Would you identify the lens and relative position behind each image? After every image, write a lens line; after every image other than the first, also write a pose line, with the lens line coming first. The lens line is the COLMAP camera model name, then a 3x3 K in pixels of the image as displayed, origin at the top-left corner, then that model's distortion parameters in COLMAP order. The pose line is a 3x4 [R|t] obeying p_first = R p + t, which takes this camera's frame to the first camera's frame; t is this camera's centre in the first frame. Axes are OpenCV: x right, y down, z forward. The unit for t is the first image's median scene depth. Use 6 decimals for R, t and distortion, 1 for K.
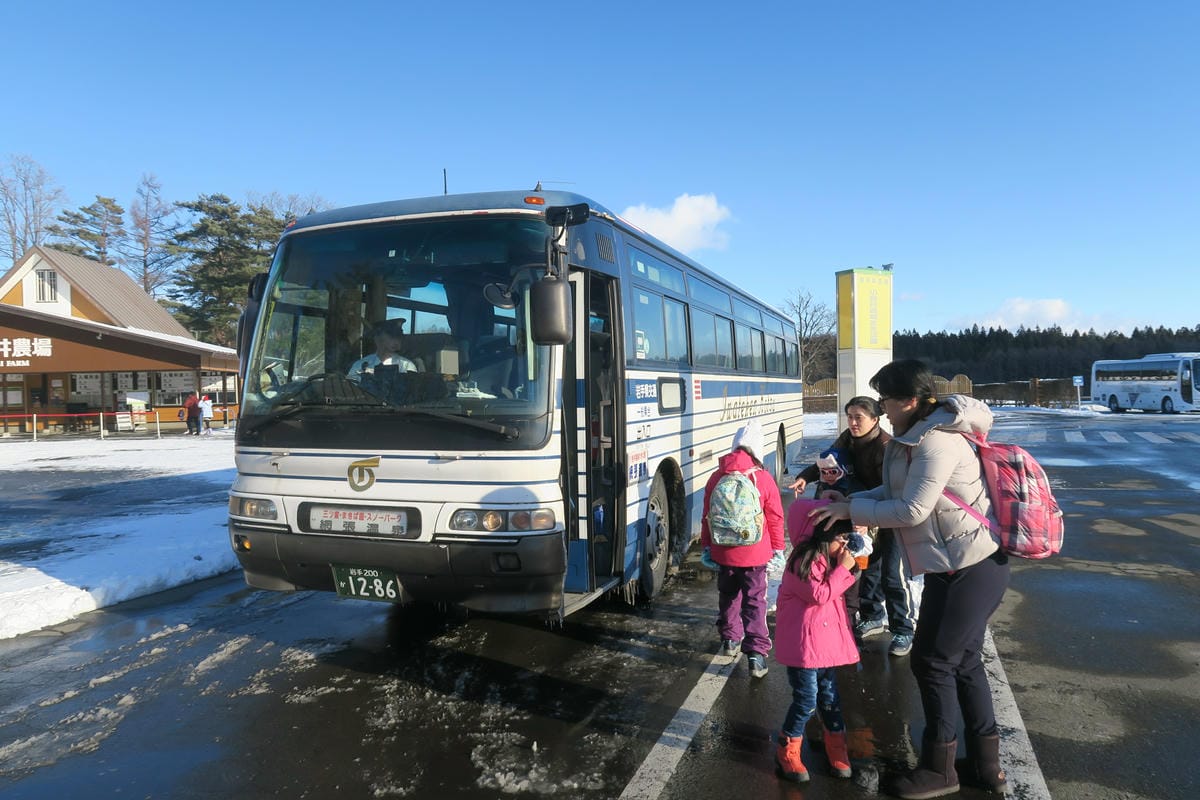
lens RADIAL K [[842.0, 0, 598.2], [0, 842.0, 394.6], [0, 0, 1]] dist [-0.006382, 0.001482]
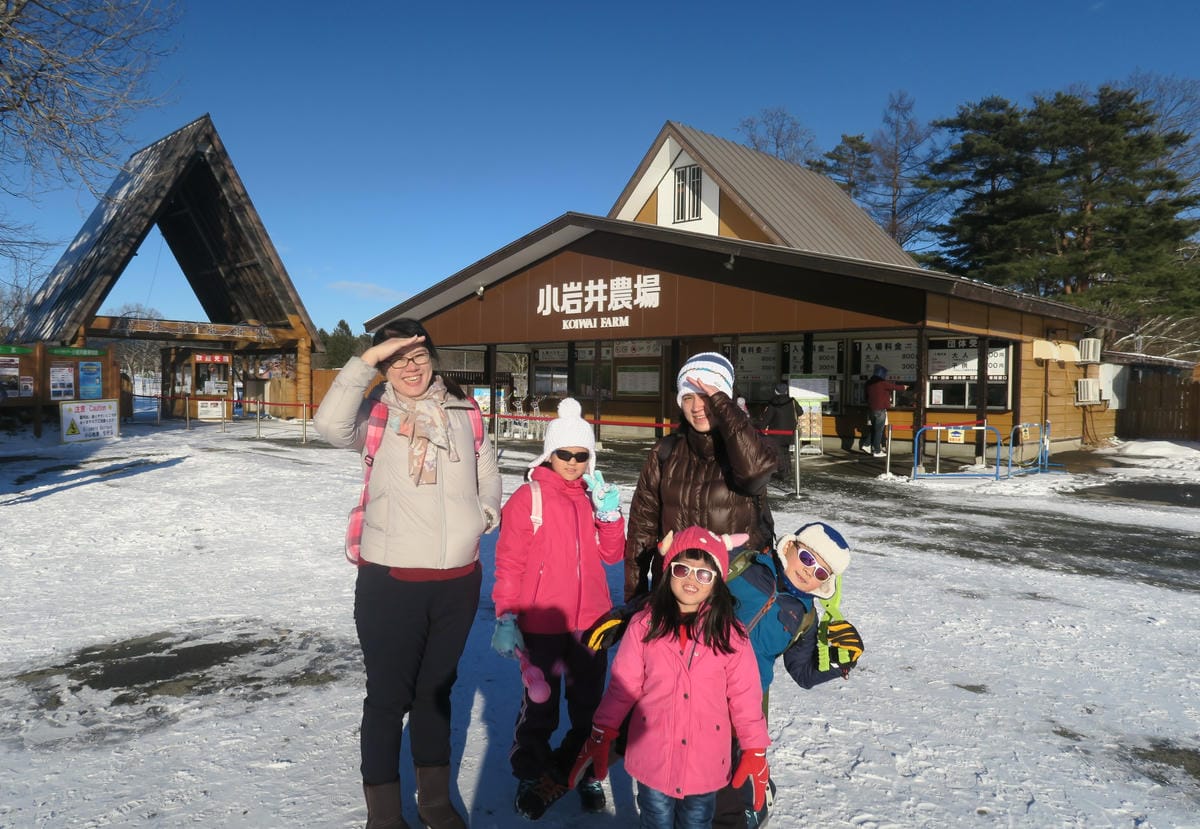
lens RADIAL K [[843.7, 0, 598.8], [0, 843.7, 409.4], [0, 0, 1]] dist [-0.008911, 0.000029]
pose [[0.657999, 0.054069, -0.751075, -0.245793], [-0.027558, 0.998480, 0.047736, -0.005029], [0.752514, -0.010712, 0.658489, 0.561311]]
